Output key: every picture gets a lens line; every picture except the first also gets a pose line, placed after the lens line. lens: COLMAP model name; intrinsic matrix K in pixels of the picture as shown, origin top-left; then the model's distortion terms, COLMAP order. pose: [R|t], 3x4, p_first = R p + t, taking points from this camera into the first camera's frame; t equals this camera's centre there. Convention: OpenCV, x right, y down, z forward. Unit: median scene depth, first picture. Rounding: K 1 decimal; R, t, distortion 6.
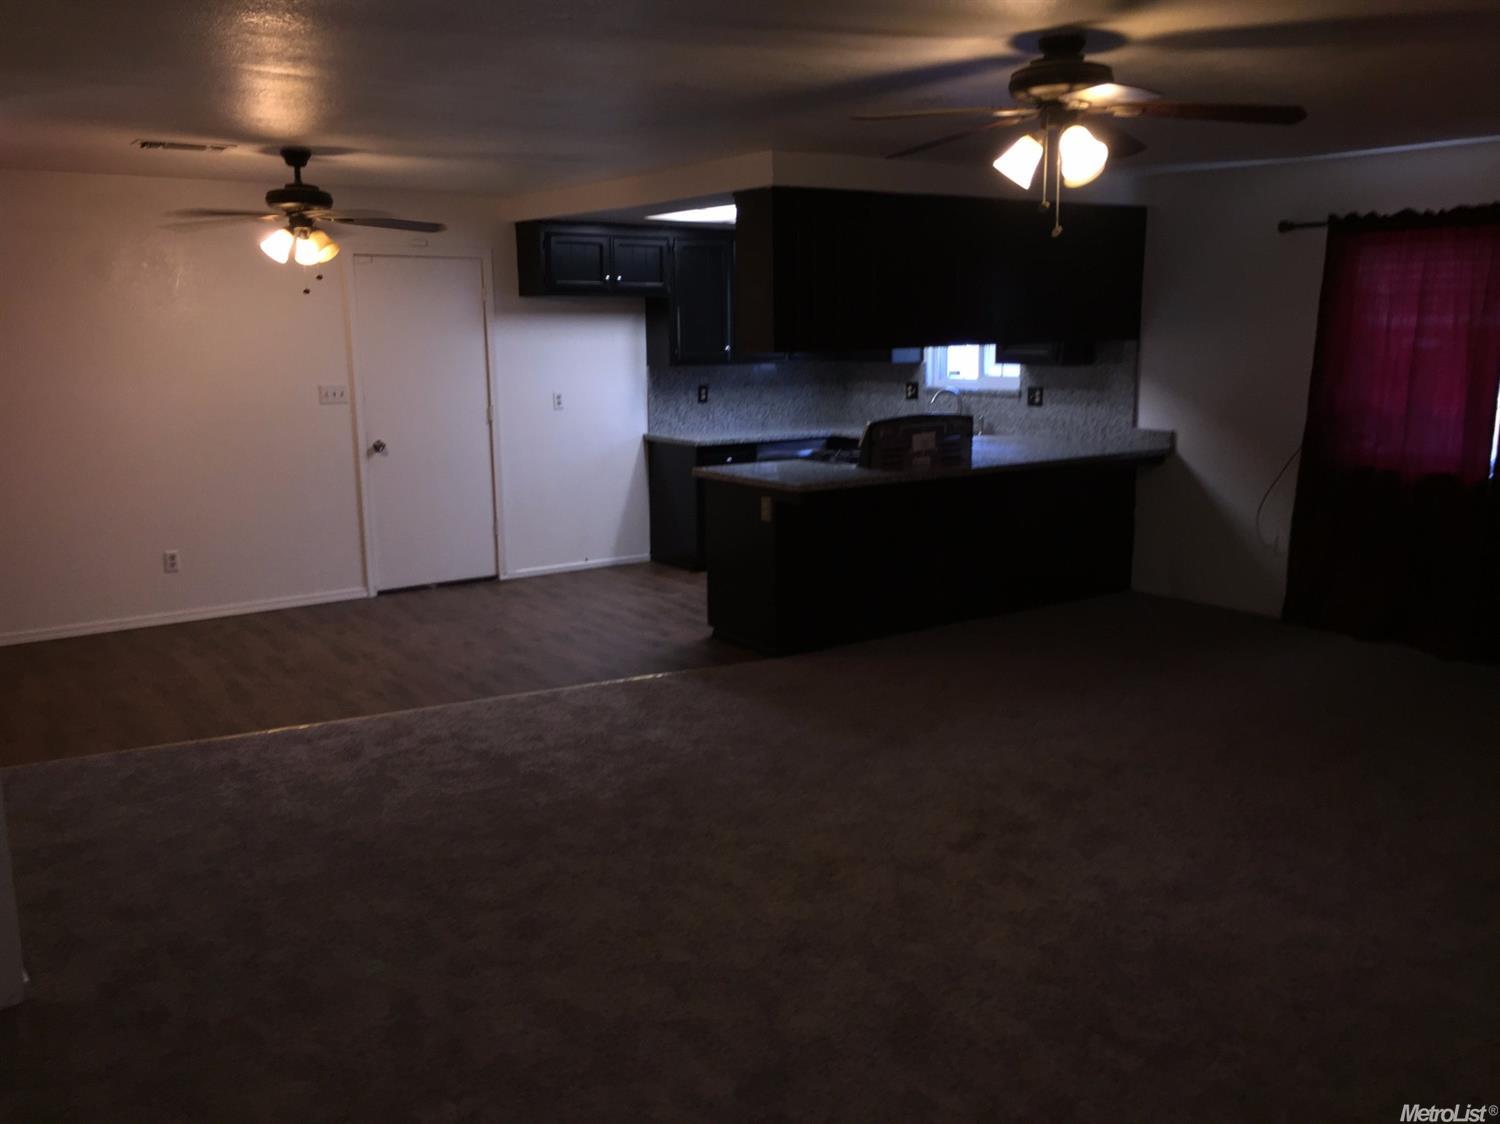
lens RADIAL K [[1282.5, 0, 751.6], [0, 1282.5, 565.3], [0, 0, 1]] dist [0.094459, -0.134728]
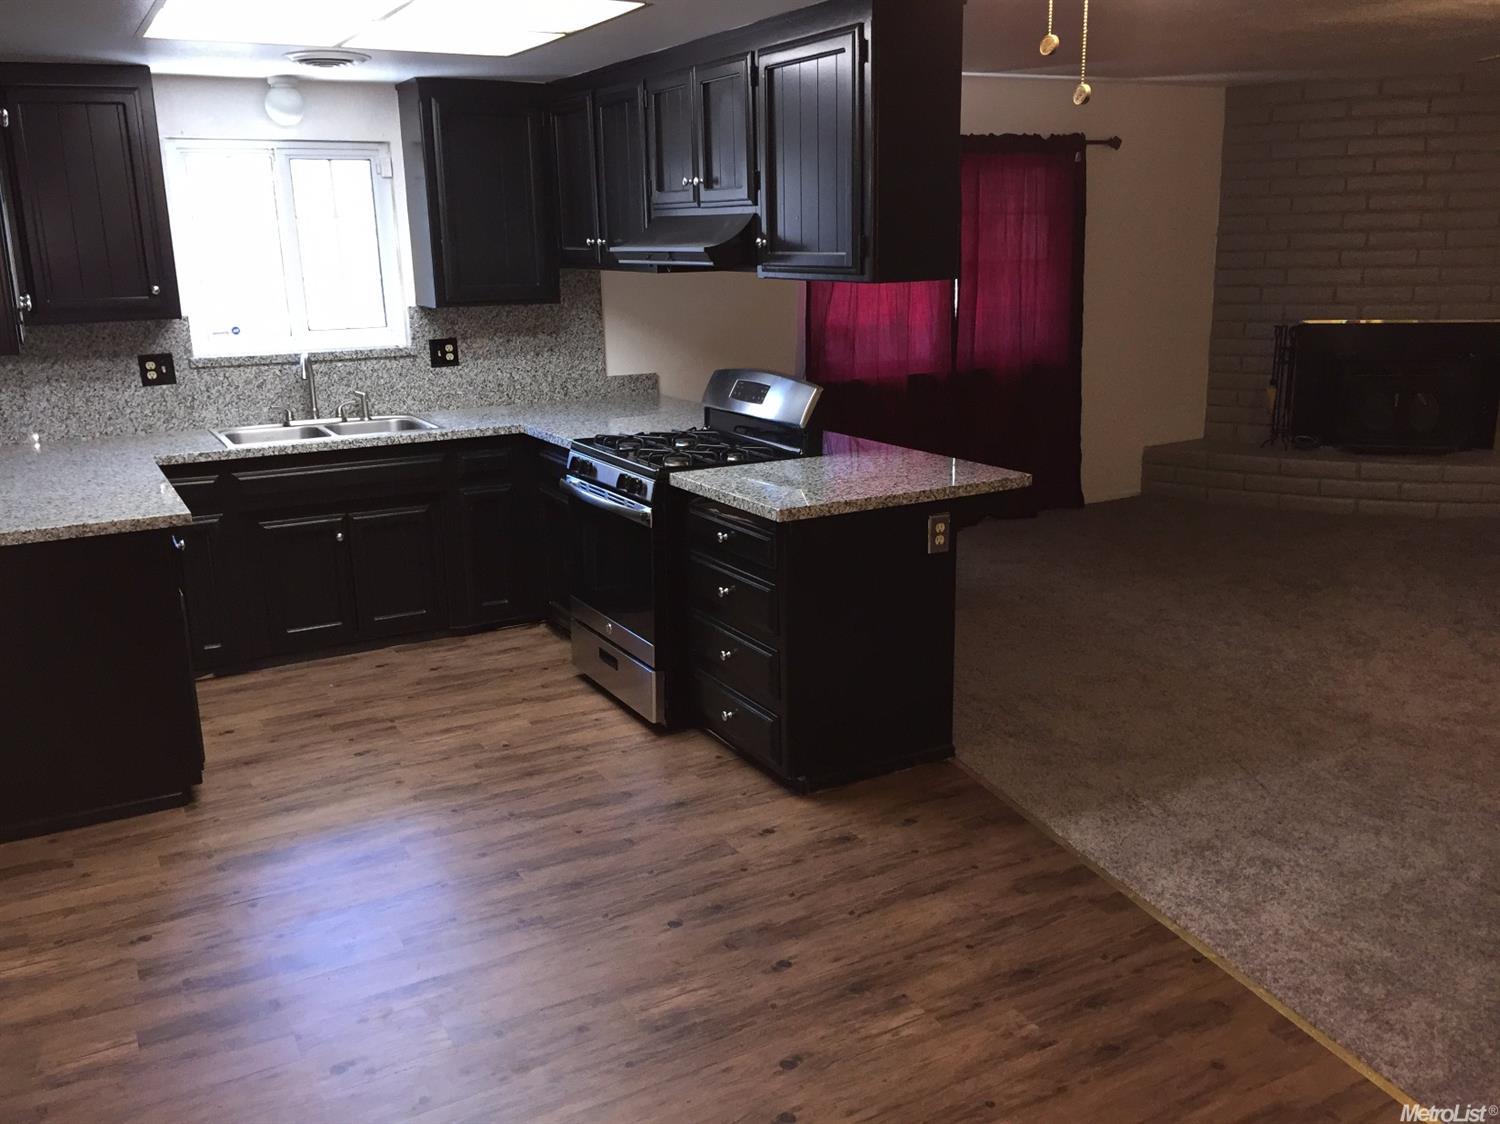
lens RADIAL K [[1282.5, 0, 749.0], [0, 1282.5, 560.1], [0, 0, 1]] dist [0.094459, -0.134728]
pose [[0.121015, -0.236849, 0.963980, -0.483739], [0.202677, 0.956555, 0.209581, -0.144619], [-0.971739, 0.170014, 0.163761, 0.790664]]
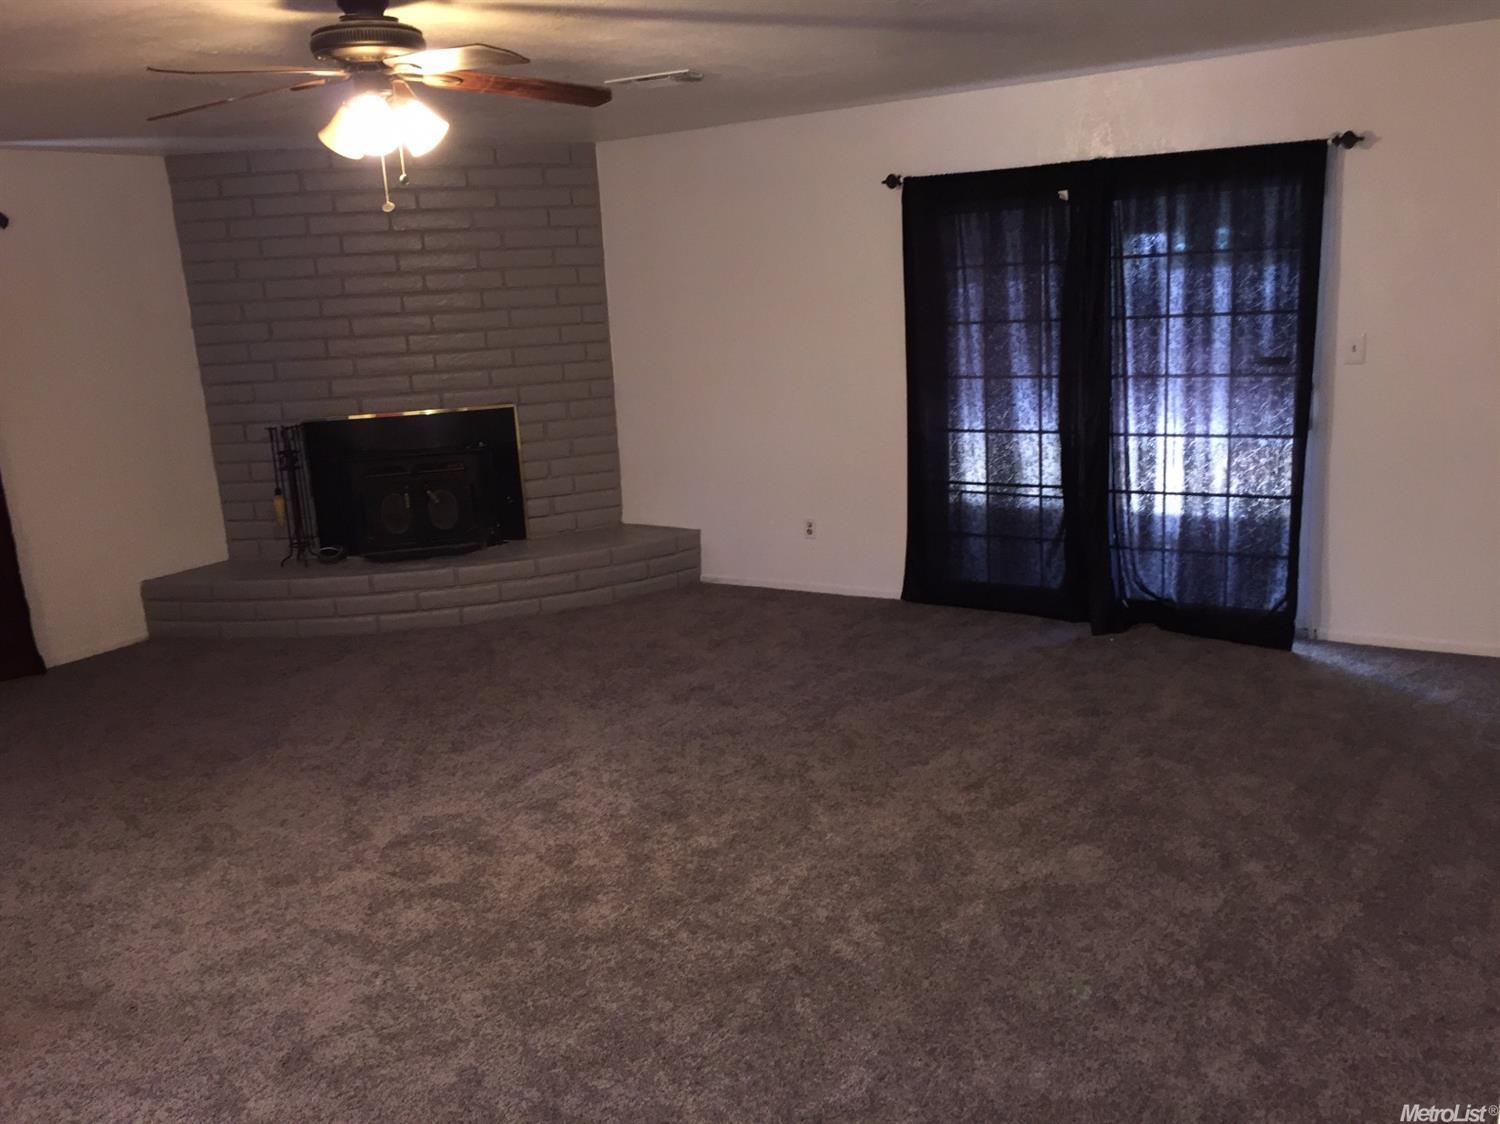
lens RADIAL K [[1282.5, 0, 755.1], [0, 1282.5, 559.3], [0, 0, 1]] dist [0.094459, -0.134728]
pose [[-0.369256, -0.168581, 0.913909, -0.357632], [0.230395, 0.936102, 0.265764, -0.099254], [-0.900316, 0.308695, -0.306821, 0.535351]]
